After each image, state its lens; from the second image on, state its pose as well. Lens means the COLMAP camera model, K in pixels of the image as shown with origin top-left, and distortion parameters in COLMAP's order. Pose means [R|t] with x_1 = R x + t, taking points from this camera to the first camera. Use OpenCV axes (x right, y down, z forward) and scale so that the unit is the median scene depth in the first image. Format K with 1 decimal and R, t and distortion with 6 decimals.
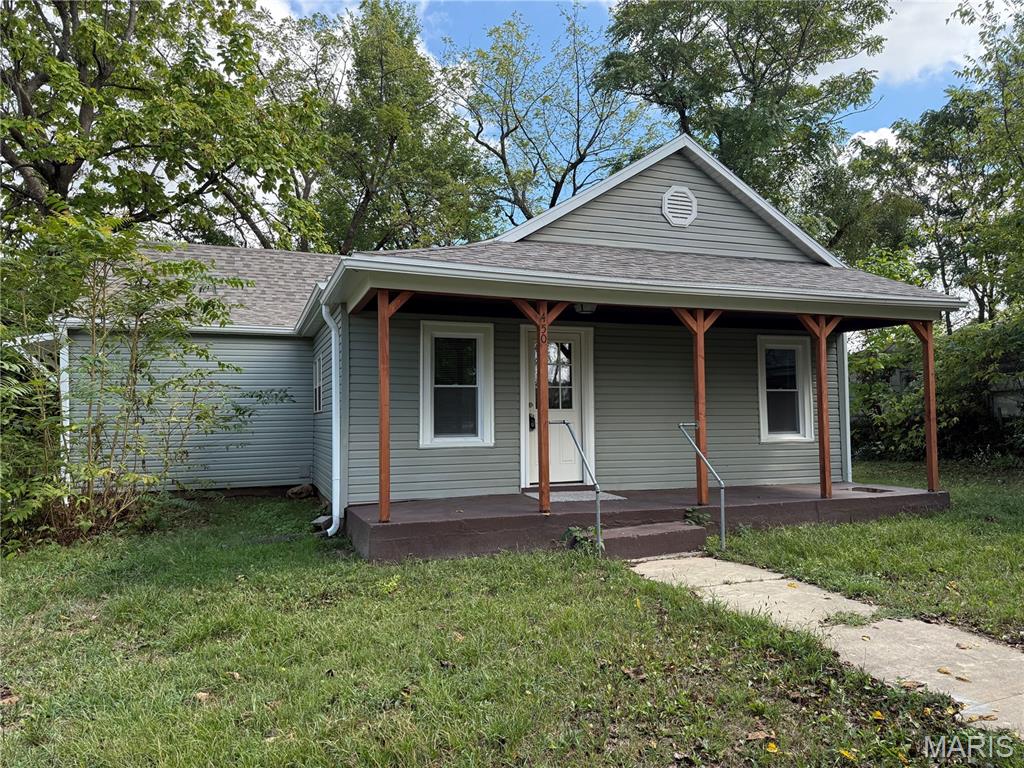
lens RADIAL K [[718.6, 0, 509.2], [0, 718.6, 386.2], [0, 0, 1]] dist [0.060371, -0.079579]
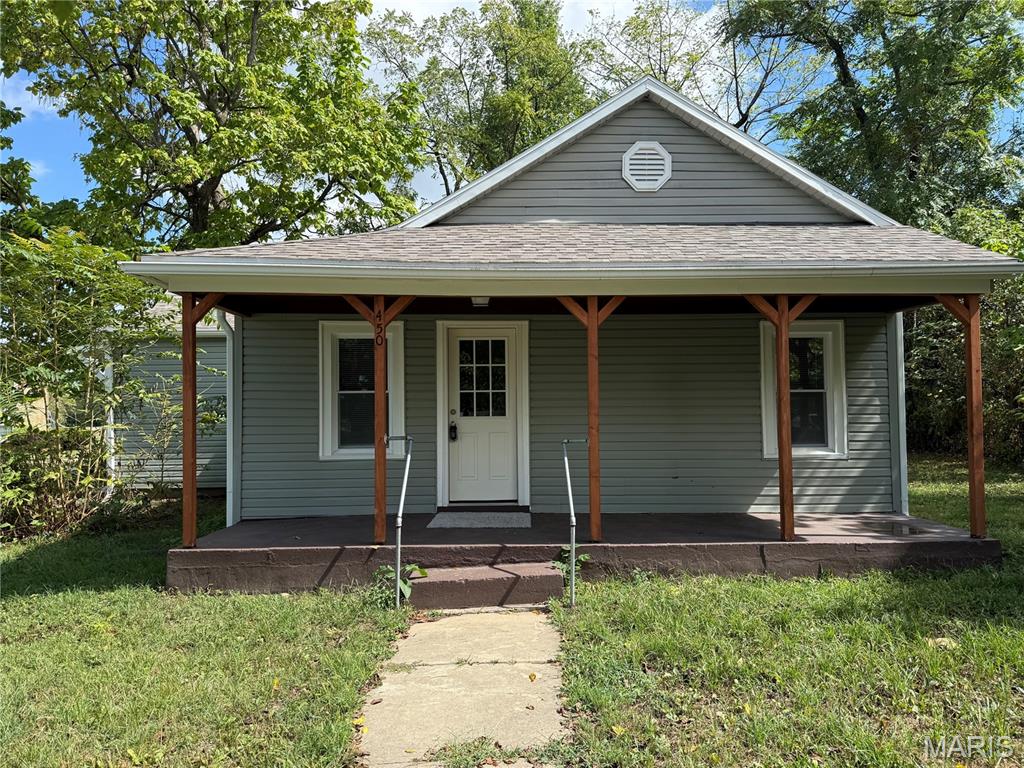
lens RADIAL K [[720.0, 0, 515.9], [0, 720.0, 384.8], [0, 0, 1]] dist [0.058971, -0.073956]
pose [[0.948202, -0.009595, -0.317524, 0.374675], [0.015019, 0.999780, 0.014642, -0.018670], [0.317314, -0.018652, 0.948137, 0.187778]]
